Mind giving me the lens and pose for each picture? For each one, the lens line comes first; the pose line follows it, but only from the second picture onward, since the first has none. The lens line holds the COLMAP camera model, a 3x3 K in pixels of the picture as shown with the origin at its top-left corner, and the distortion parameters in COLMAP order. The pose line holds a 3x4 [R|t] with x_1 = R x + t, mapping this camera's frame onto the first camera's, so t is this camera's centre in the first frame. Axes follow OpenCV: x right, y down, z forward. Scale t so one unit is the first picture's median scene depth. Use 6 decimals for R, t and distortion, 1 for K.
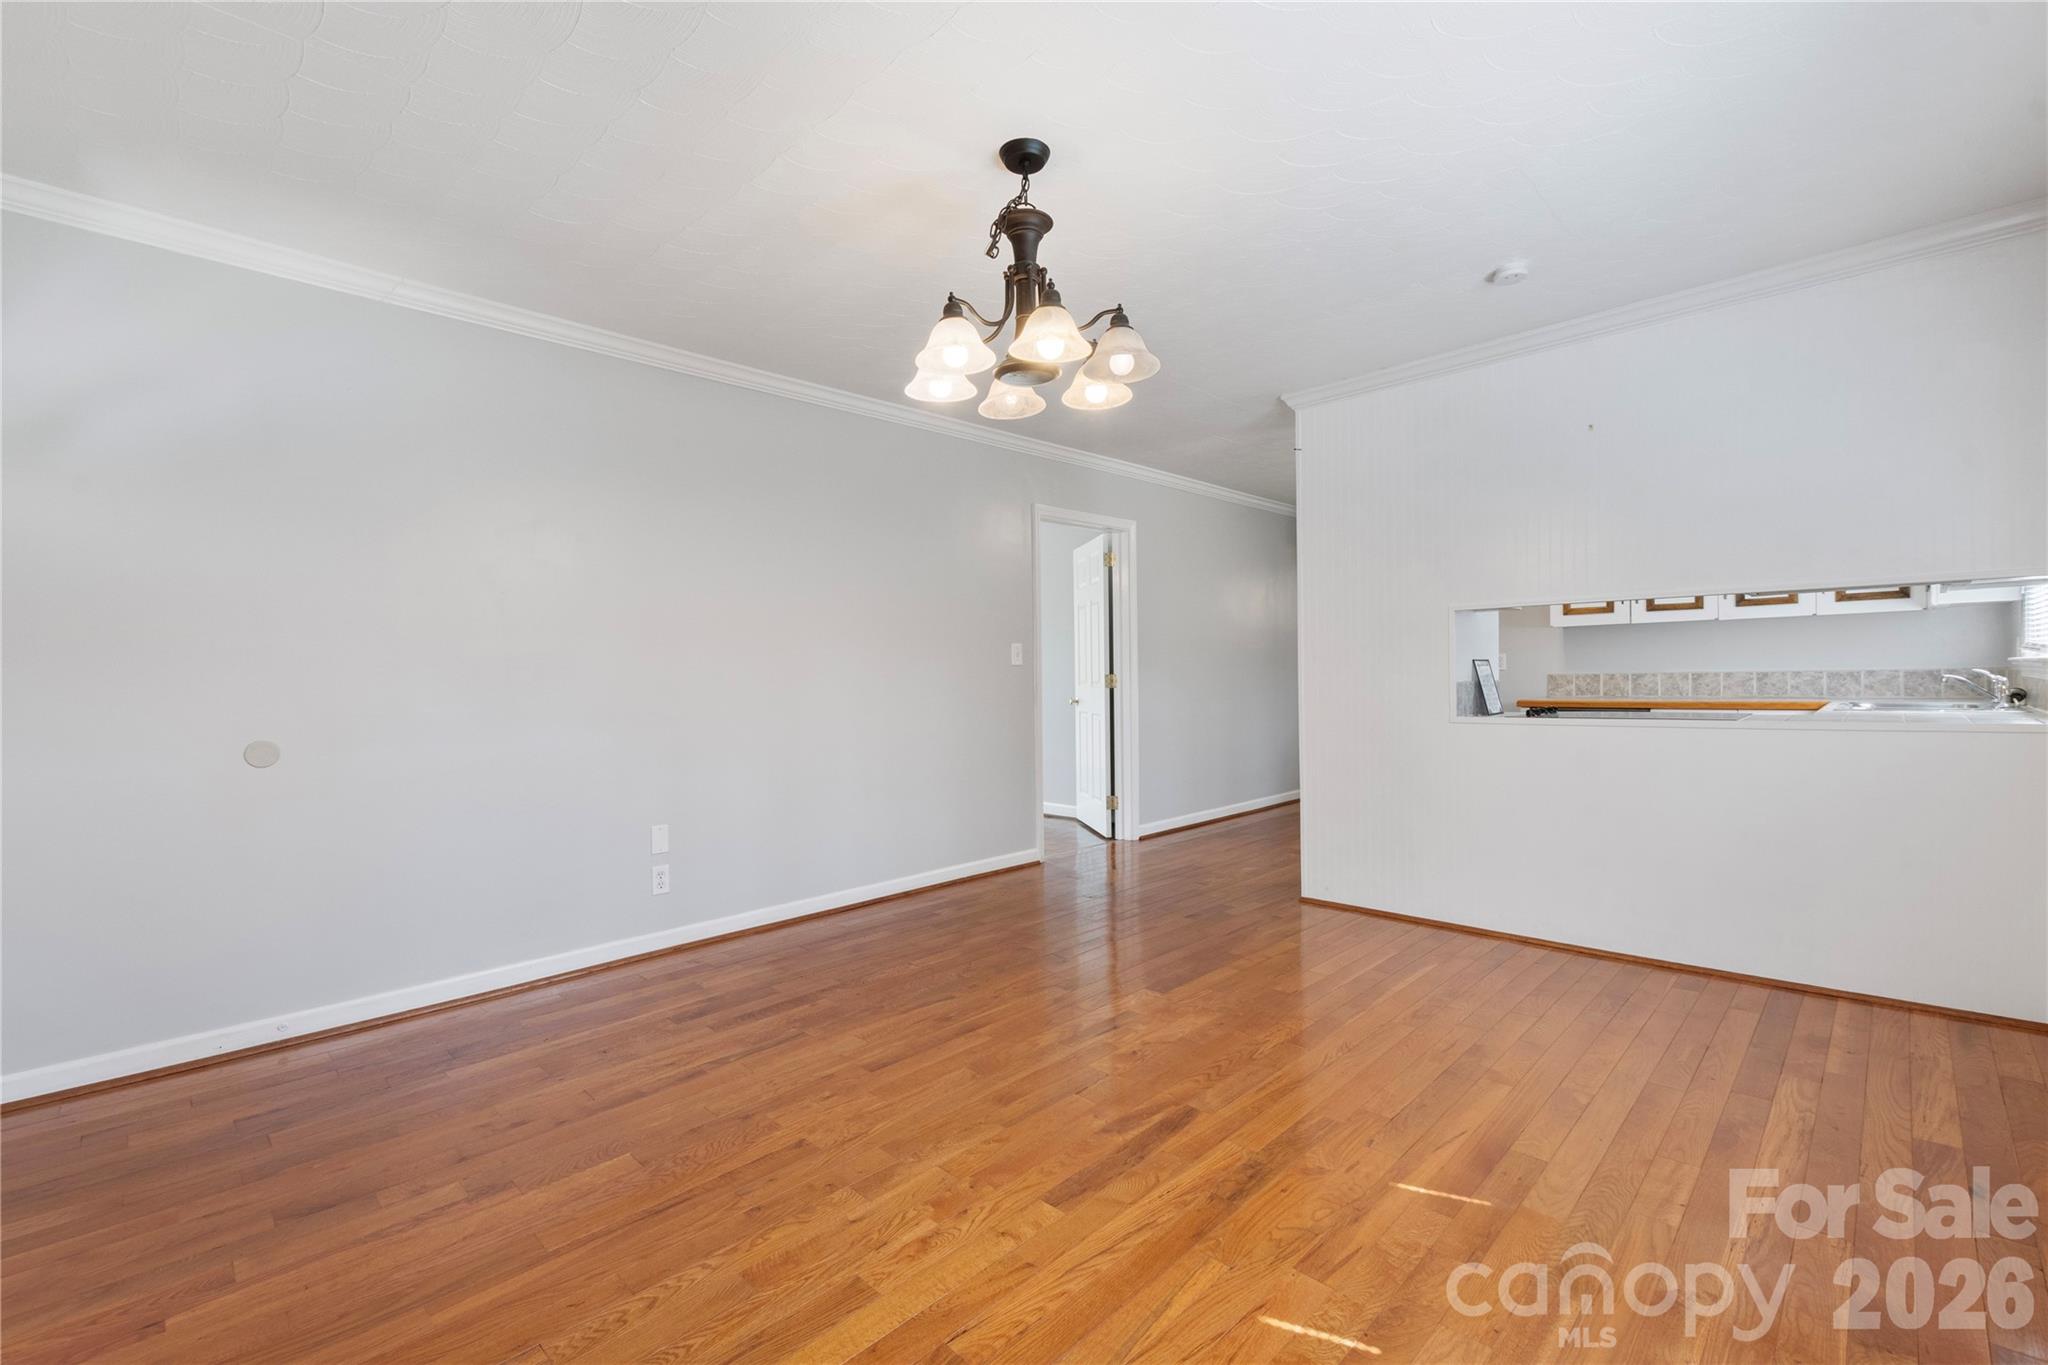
lens RADIAL K [[878.2, 0, 1023.5], [0, 878.2, 695.2], [0, 0, 1]] dist [0.000723, 0.000043]
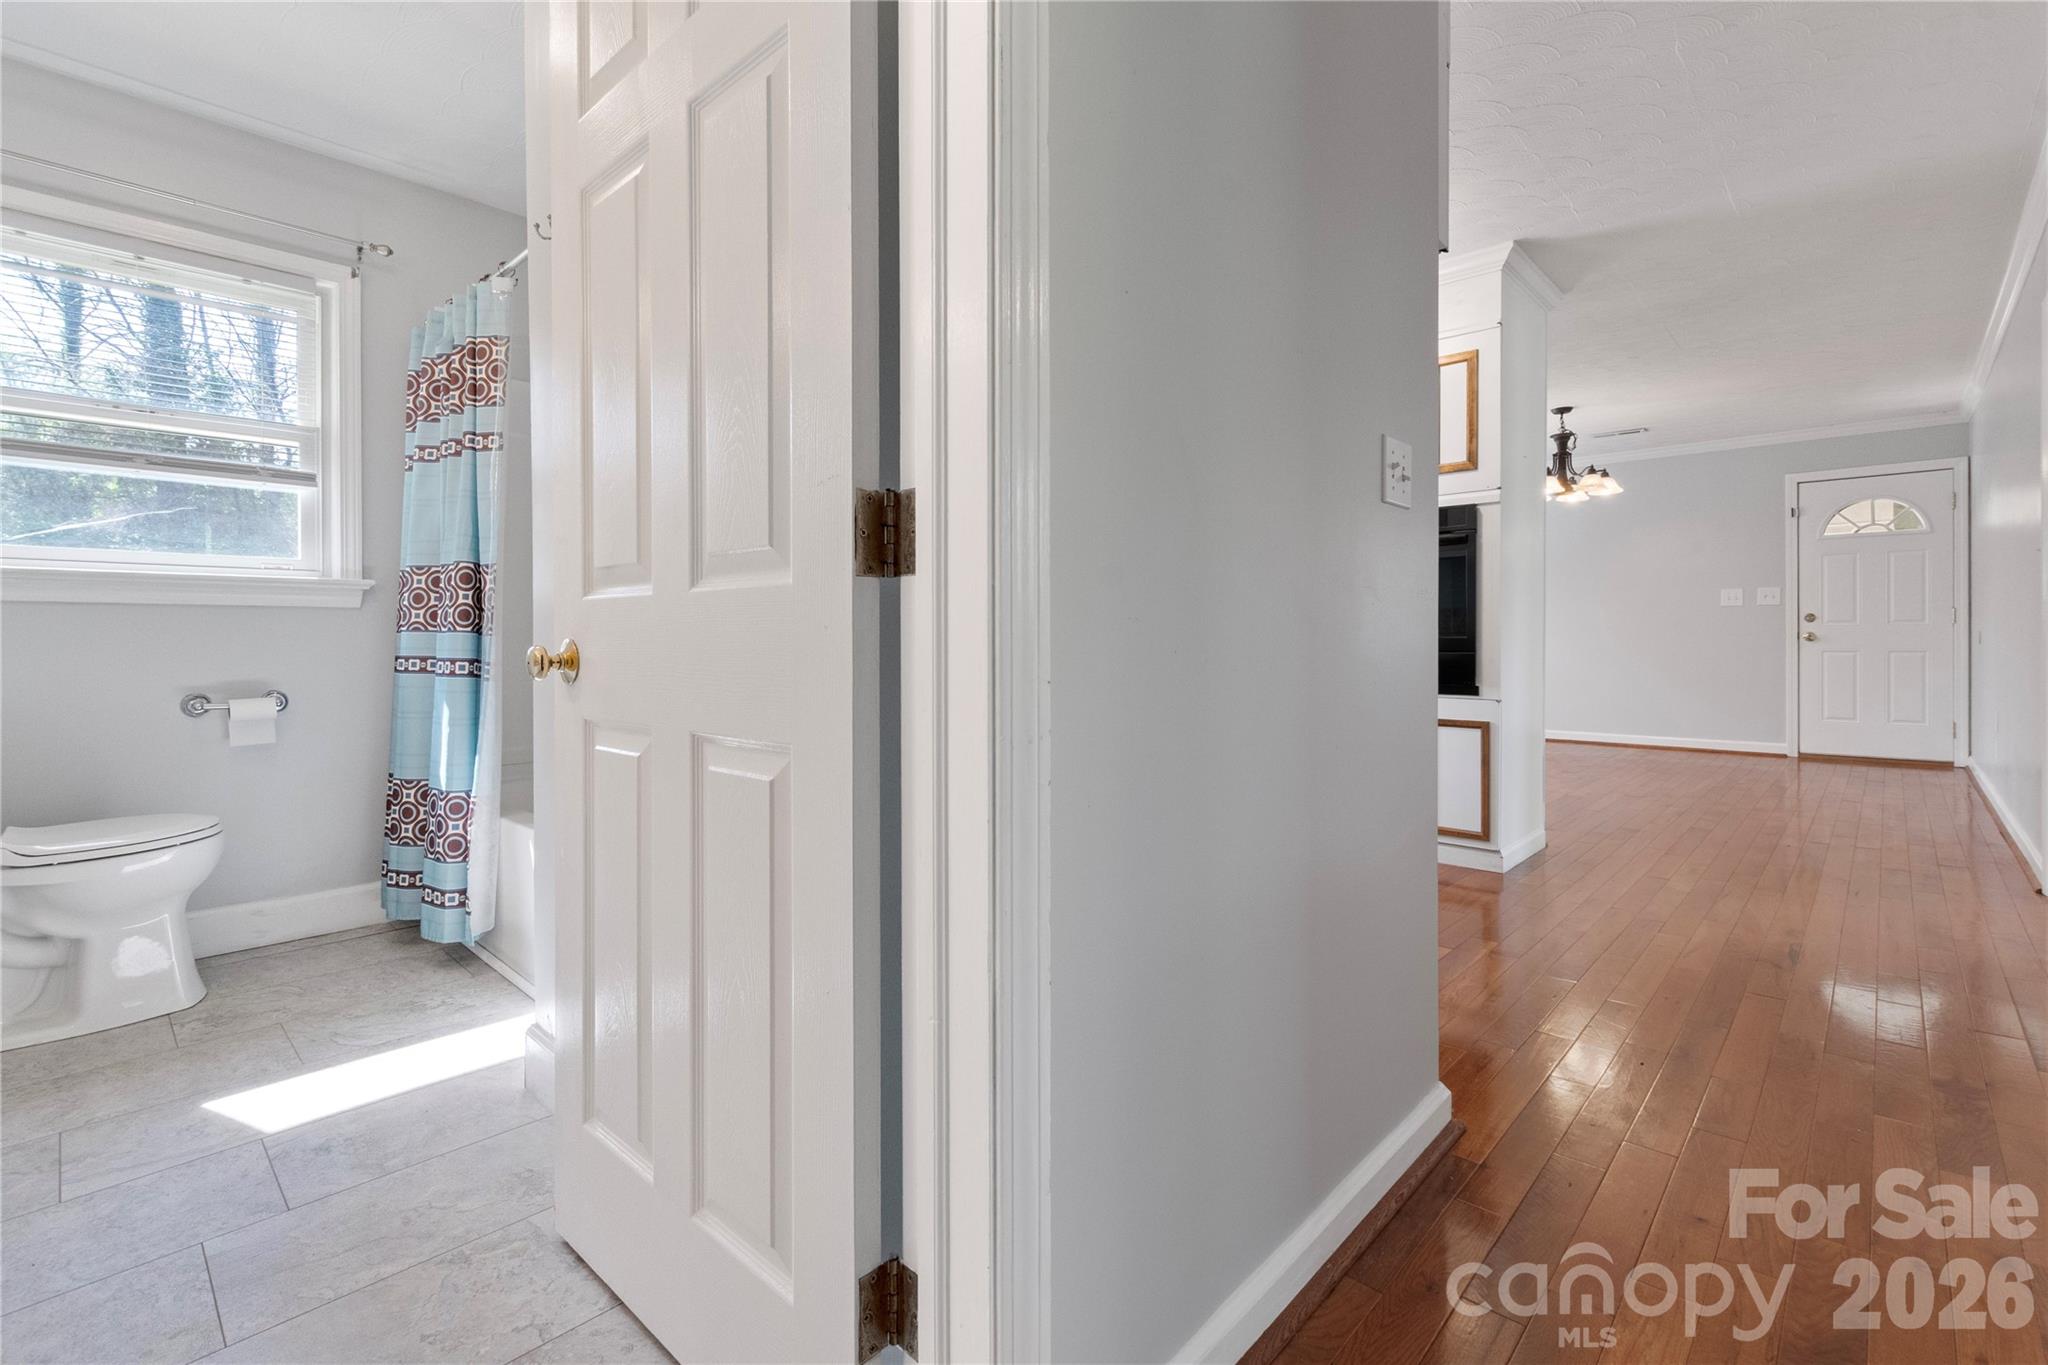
lens RADIAL K [[905.8, 0, 1017.6], [0, 905.8, 642.5], [0, 0, 1]] dist [0.004131, -0.000682]
pose [[-0.999695, 0.018654, -0.016185, 1.335976], [0.018148, 0.999359, 0.030868, -0.026753], [0.016750, 0.030565, -0.999392, 2.933324]]
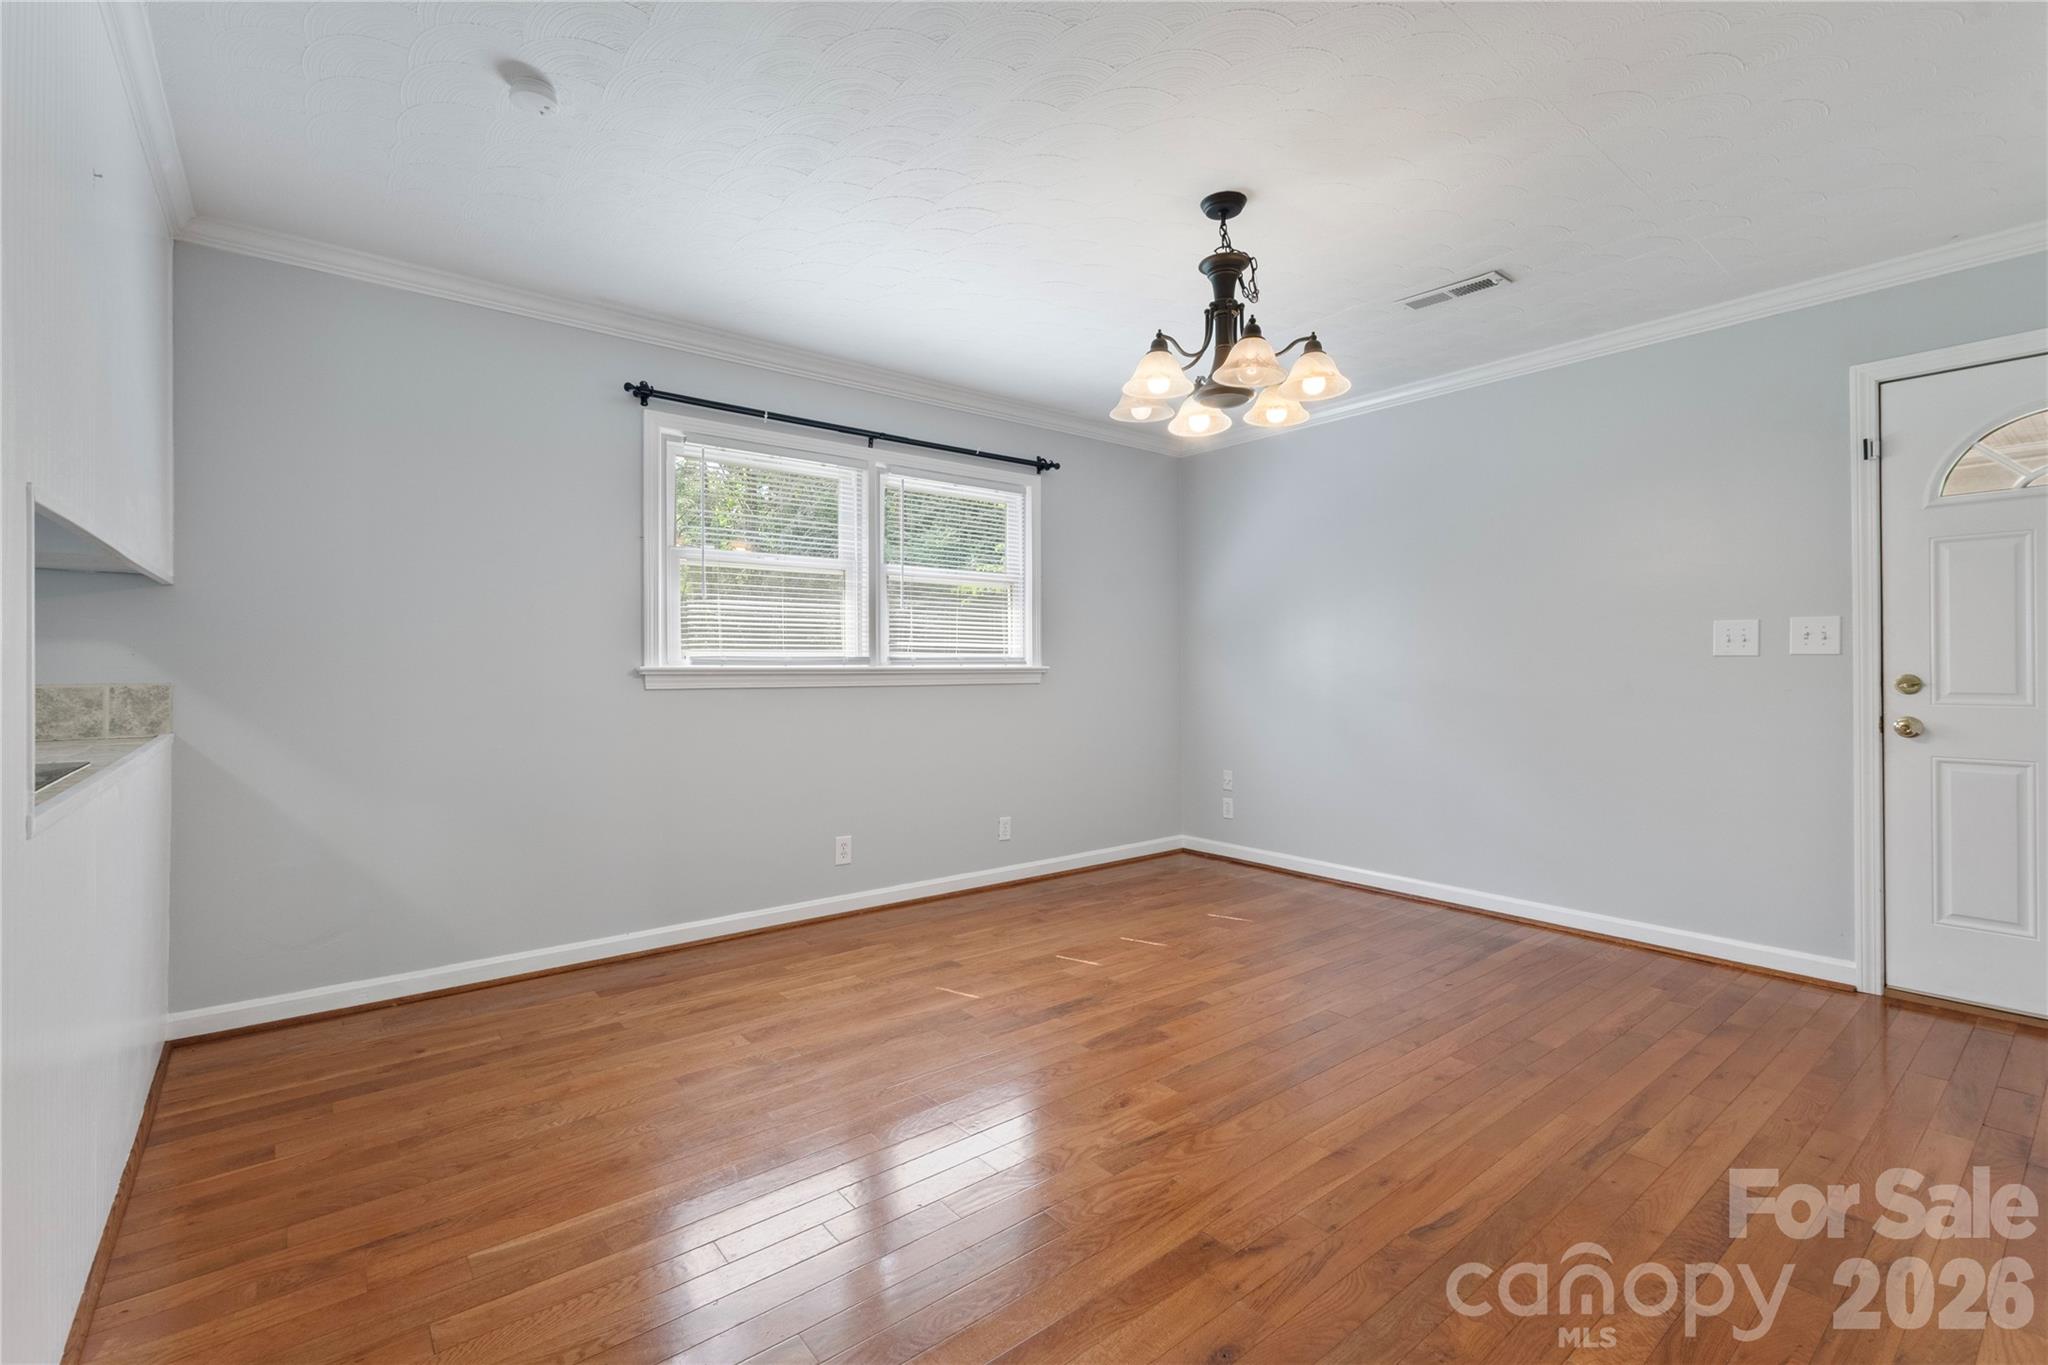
lens RADIAL K [[898.3, 0, 1022.6], [0, 898.3, 664.8], [0, 0, 1]] dist [0.001813, 0.000466]
pose [[-0.992897, 0.016926, 0.117768, 0.103532], [0.019526, 0.999590, 0.020962, -0.045376], [-0.117365, 0.023112, -0.992820, 1.729908]]
